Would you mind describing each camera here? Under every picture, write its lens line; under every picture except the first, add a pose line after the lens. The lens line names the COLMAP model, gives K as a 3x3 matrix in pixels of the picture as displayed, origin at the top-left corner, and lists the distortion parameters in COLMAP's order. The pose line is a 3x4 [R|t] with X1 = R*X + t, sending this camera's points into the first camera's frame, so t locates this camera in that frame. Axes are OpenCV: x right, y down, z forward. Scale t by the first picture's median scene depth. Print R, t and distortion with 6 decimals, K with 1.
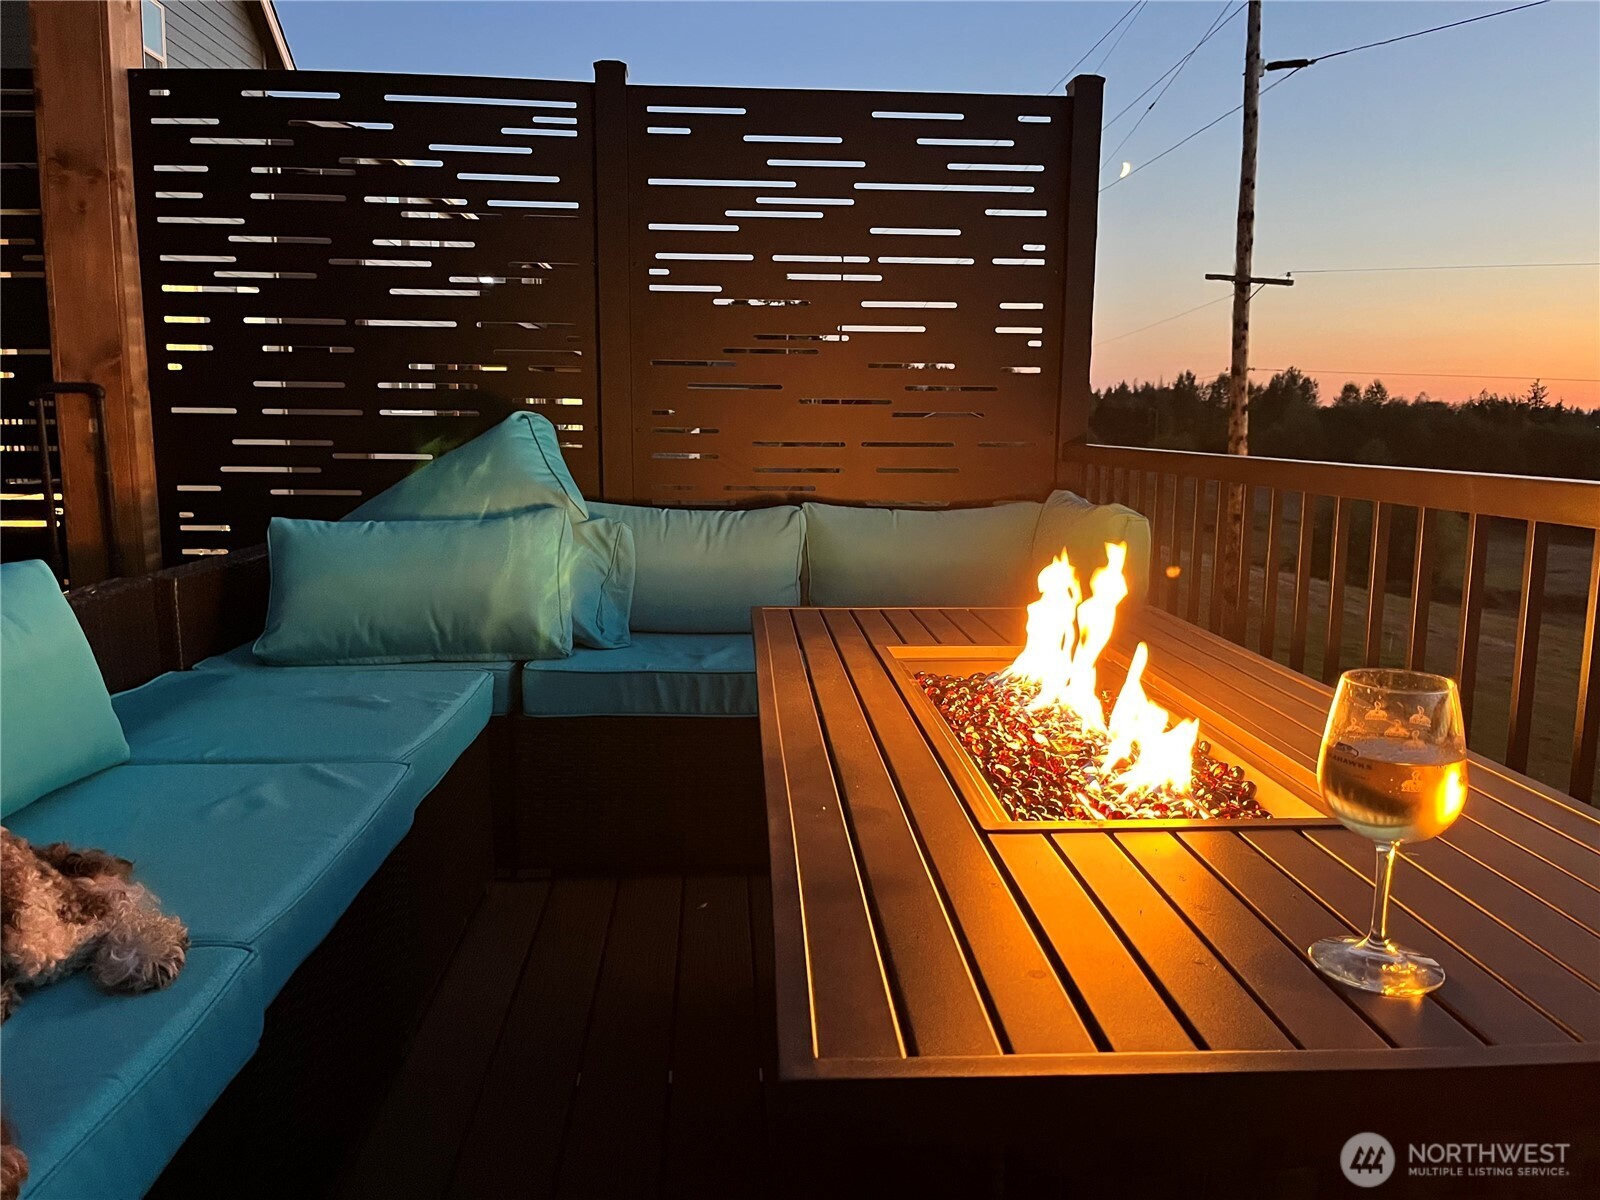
lens RADIAL K [[1247.0, 0, 800.0], [0, 1247.0, 600.0], [0, 0, 1]] dist [0.000448, -0.000194]
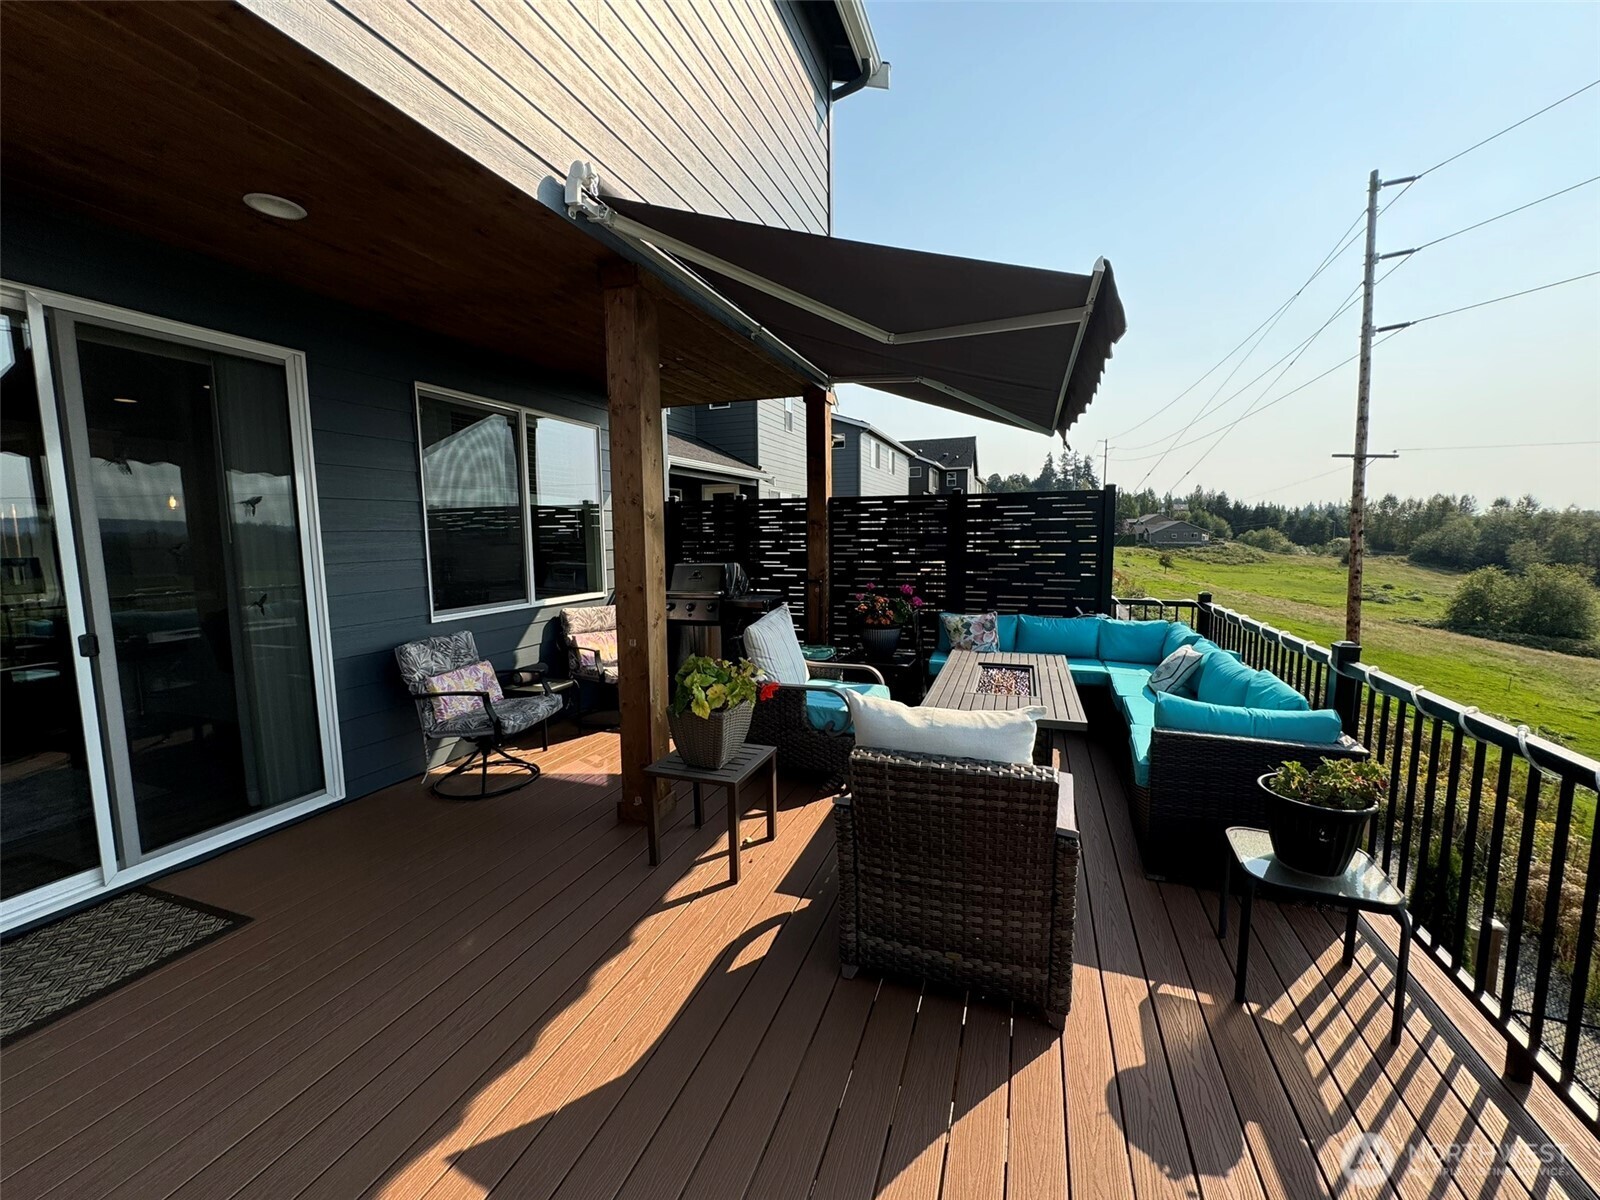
lens RADIAL K [[637.2, 0, 800.1], [0, 637.2, 603.2], [0, 0, 1]] dist [0.001098, 0.000442]
pose [[0.916199, 0.029318, -0.399649, 0.159303], [-0.044025, 0.998647, -0.027668, -0.039856], [0.398297, 0.042944, 0.916251, -0.751942]]
